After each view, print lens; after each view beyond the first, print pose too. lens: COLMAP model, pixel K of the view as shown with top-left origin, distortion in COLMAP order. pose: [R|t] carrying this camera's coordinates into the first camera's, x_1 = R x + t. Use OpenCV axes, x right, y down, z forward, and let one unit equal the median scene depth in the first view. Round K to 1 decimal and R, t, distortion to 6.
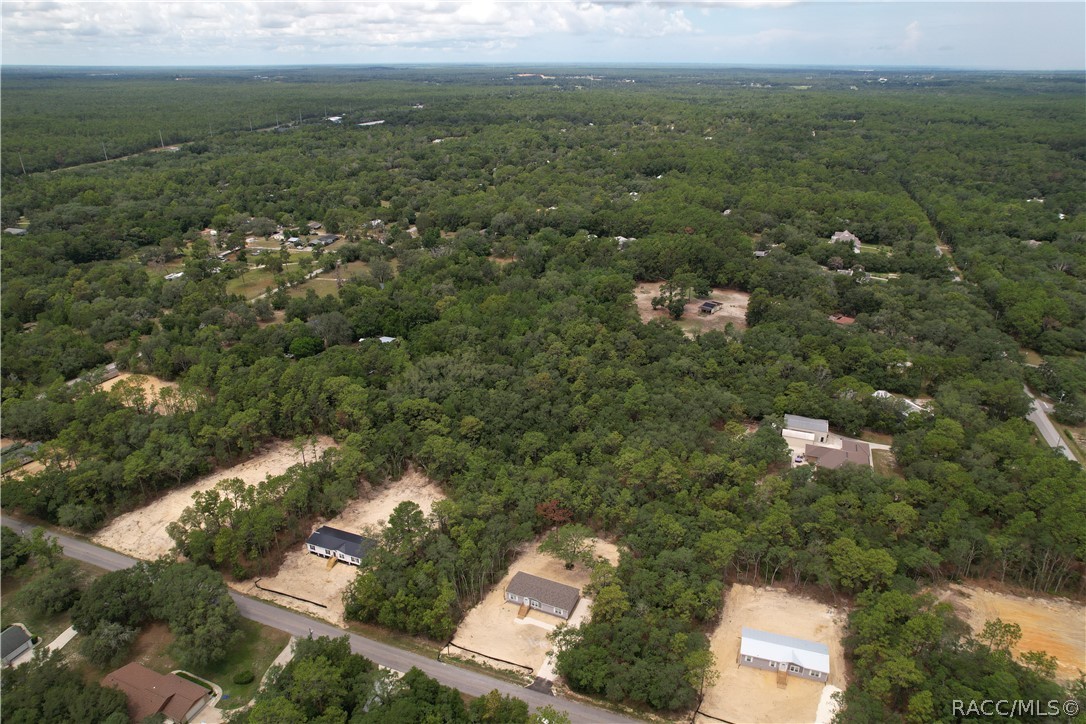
lens RADIAL K [[691.6, 0, 543.0], [0, 691.6, 362.0], [0, 0, 1]] dist [-0.074218, 0.059445]
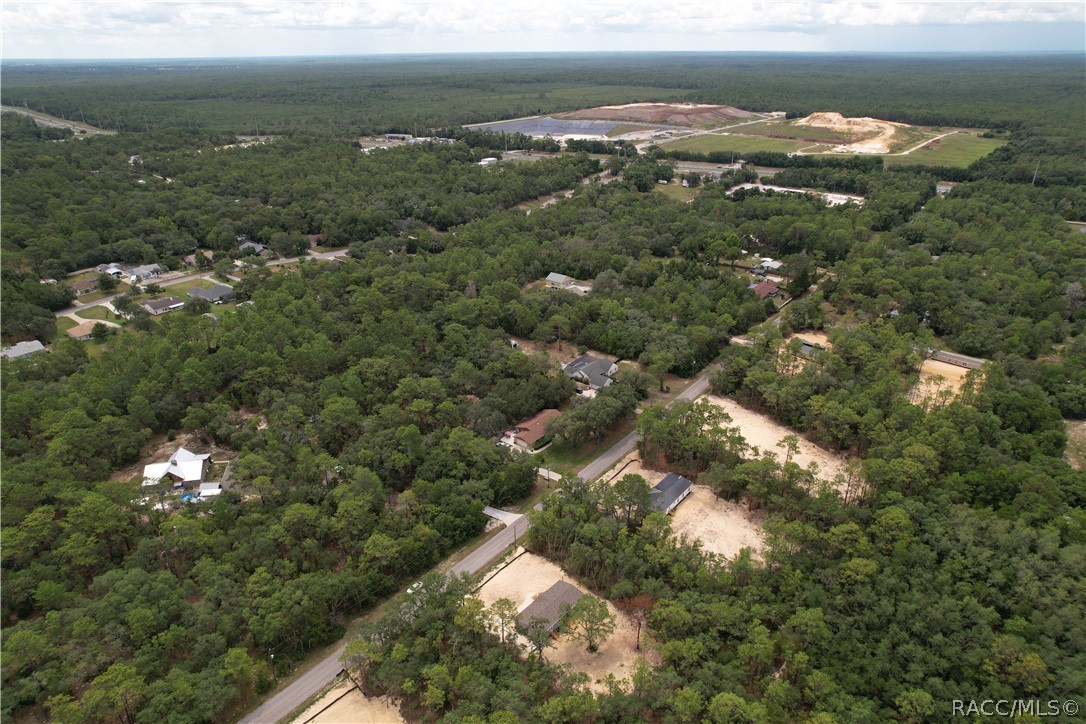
lens RADIAL K [[691.6, 0, 543.0], [0, 691.6, 362.0], [0, 0, 1]] dist [-0.074218, 0.059445]
pose [[-0.312065, 0.409319, -0.857365, 0.369313], [-0.390239, 0.767564, 0.508486, -0.224988], [0.866216, 0.493258, -0.079798, 0.484980]]
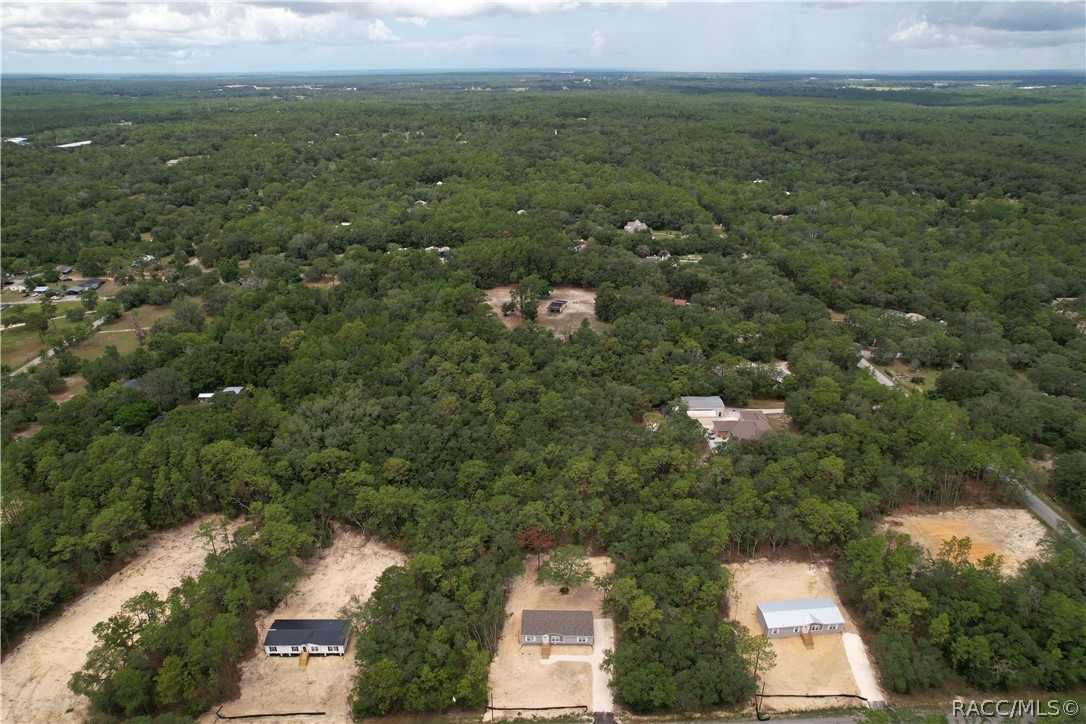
lens RADIAL K [[691.6, 0, 543.0], [0, 691.6, 362.0], [0, 0, 1]] dist [-0.074218, 0.059445]
pose [[0.927472, -0.152165, 0.341529, -0.154963], [0.154854, 0.987744, 0.019551, -0.024140], [-0.340318, 0.034754, 0.939668, 0.056096]]
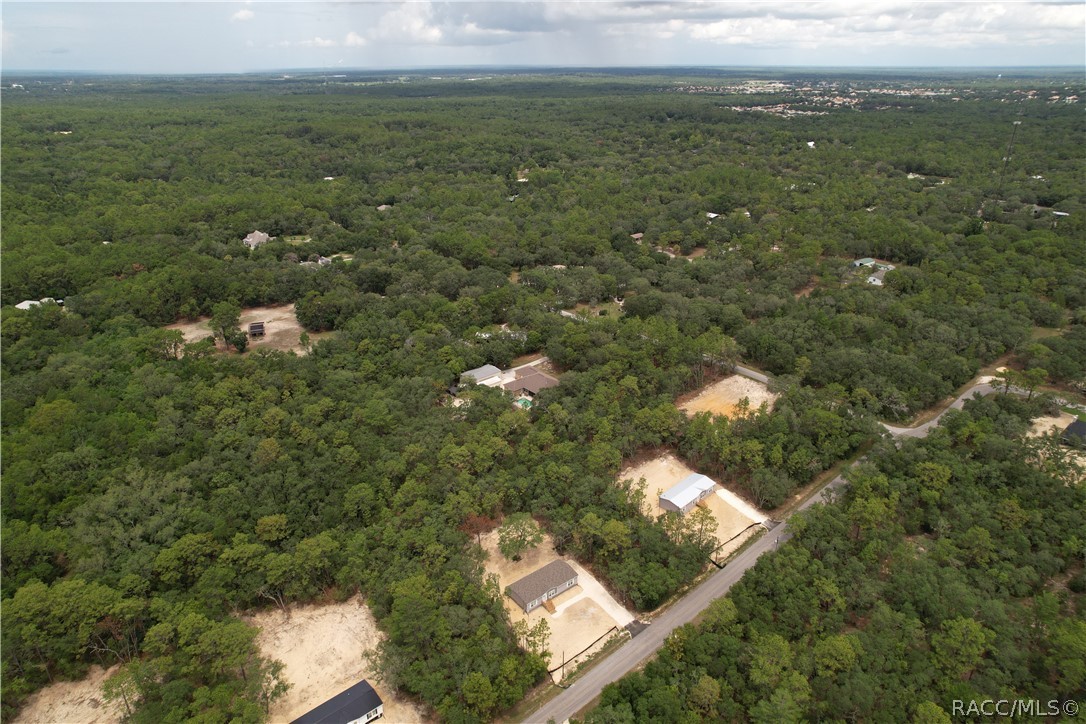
lens RADIAL K [[678.8, 0, 542.0], [0, 678.8, 383.0], [0, 0, 1]] dist [-0.045394, -0.000461]
pose [[0.472263, -0.383455, 0.793681, -0.371371], [0.362217, 0.905306, 0.221856, -0.085543], [-0.803596, 0.182710, 0.566437, 0.202953]]
